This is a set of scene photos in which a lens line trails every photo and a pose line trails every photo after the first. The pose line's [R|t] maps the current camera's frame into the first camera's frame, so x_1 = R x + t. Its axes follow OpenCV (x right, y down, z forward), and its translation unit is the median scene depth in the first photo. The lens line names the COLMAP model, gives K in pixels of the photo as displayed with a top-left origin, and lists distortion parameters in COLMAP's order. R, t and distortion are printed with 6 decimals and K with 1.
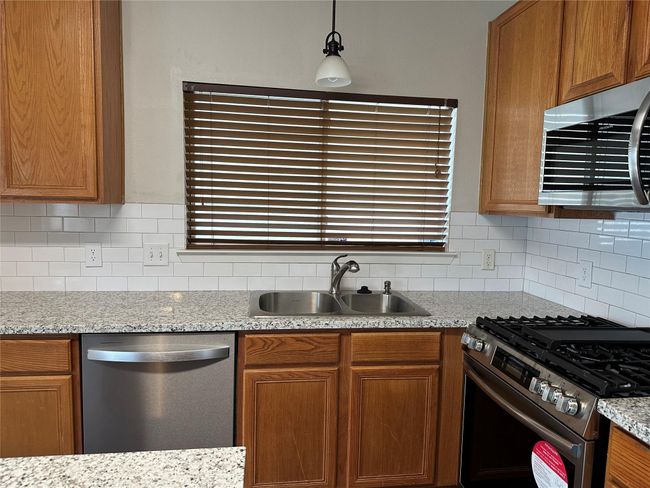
lens RADIAL K [[454.7, 0, 323.9], [0, 454.7, 246.2], [0, 0, 1]] dist [0.048768, -0.067745]
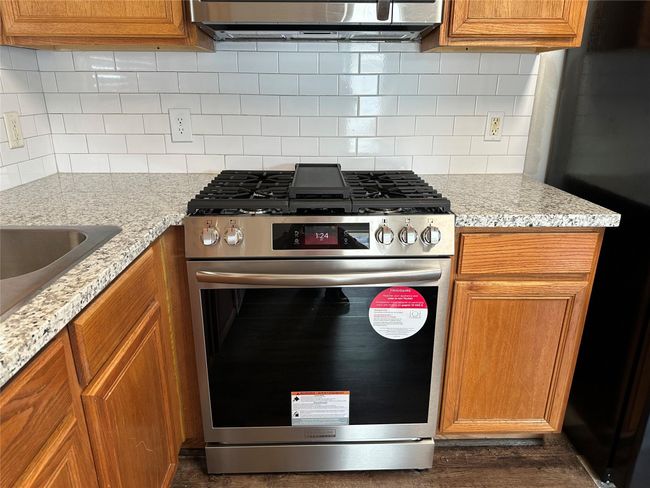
lens RADIAL K [[454.7, 0, 329.1], [0, 454.7, 249.0], [0, 0, 1]] dist [0.048768, -0.067745]
pose [[0.108491, -0.354794, 0.928629, -0.243602], [0.095505, 0.933541, 0.345513, 0.009045], [-0.989499, 0.051203, 0.135165, 0.644704]]
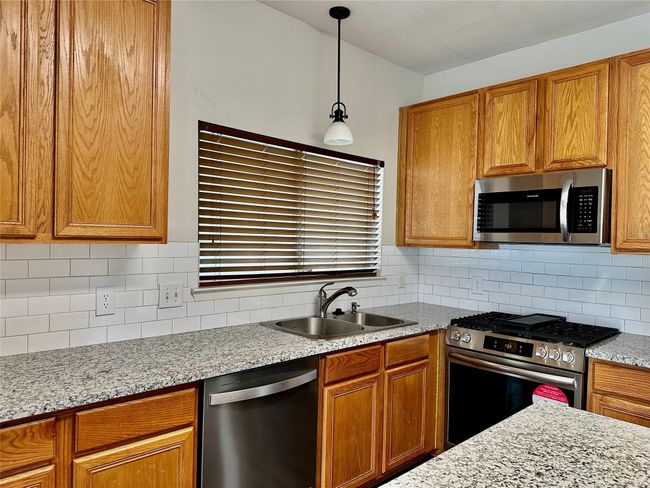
lens RADIAL K [[454.7, 0, 322.5], [0, 454.7, 244.4], [0, 0, 1]] dist [0.048768, -0.067745]
pose [[0.819364, -0.014344, 0.573094, -0.726119], [0.053395, 0.997251, -0.051379, -0.023860], [-0.570782, 0.072698, 0.817877, 0.043842]]
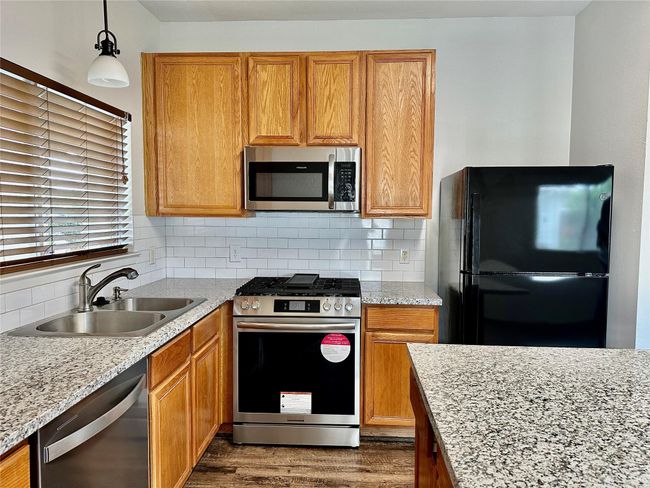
lens RADIAL K [[454.7, 0, 330.5], [0, 454.7, 246.9], [0, 0, 1]] dist [0.048768, -0.067745]
pose [[0.191101, -0.100425, 0.976419, -0.862330], [0.092142, 0.992195, 0.084014, -0.058789], [-0.977236, 0.073914, 0.198863, 0.388404]]
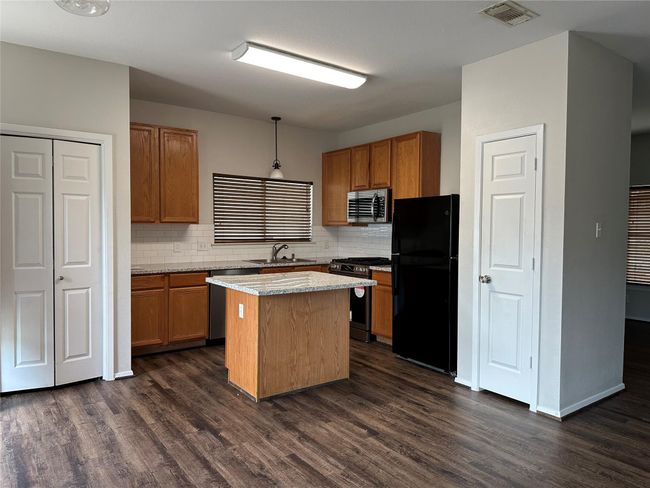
lens RADIAL K [[454.7, 0, 322.3], [0, 454.7, 244.2], [0, 0, 1]] dist [0.048768, -0.067745]
pose [[0.885609, -0.036196, 0.463018, -1.003453], [0.060344, 0.997475, -0.037441, 0.148219], [-0.460494, 0.061099, 0.885557, -1.480191]]
